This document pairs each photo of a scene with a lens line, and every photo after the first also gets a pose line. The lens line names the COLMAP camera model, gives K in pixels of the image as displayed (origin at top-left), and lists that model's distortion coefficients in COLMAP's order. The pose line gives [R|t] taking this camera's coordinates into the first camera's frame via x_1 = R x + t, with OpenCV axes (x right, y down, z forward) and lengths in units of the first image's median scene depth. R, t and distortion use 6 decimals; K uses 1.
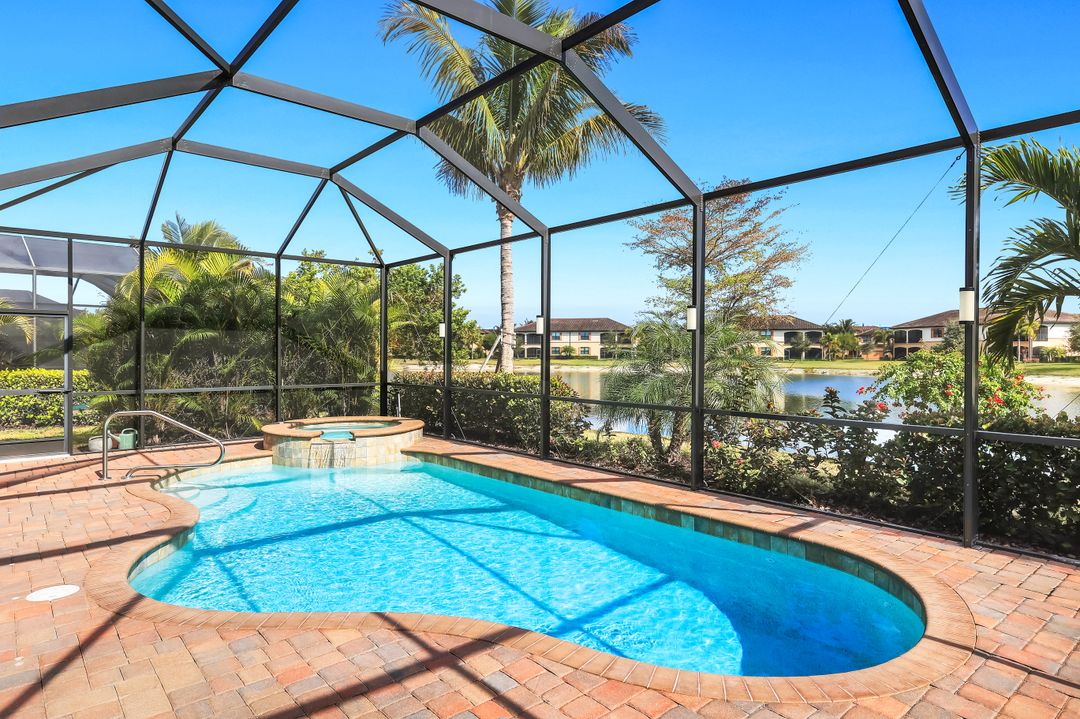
lens RADIAL K [[648.3, 0, 529.5], [0, 648.3, 358.0], [0, 0, 1]] dist [0.008664, 0.000571]
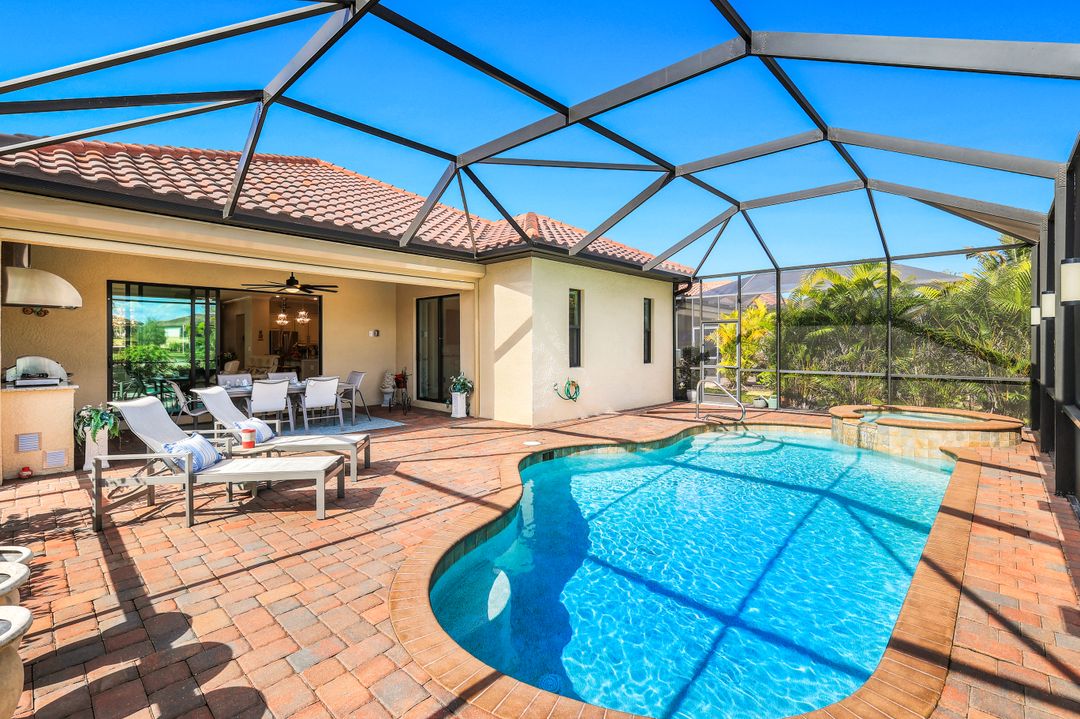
lens RADIAL K [[483.9, 0, 534.0], [0, 483.9, 353.9], [0, 0, 1]] dist [0.002899, 0.000094]
pose [[0.085313, 0.013057, -0.996269, 0.414810], [-0.008750, 0.999885, 0.012355, 0.004538], [0.996316, 0.007663, 0.085417, 0.336743]]
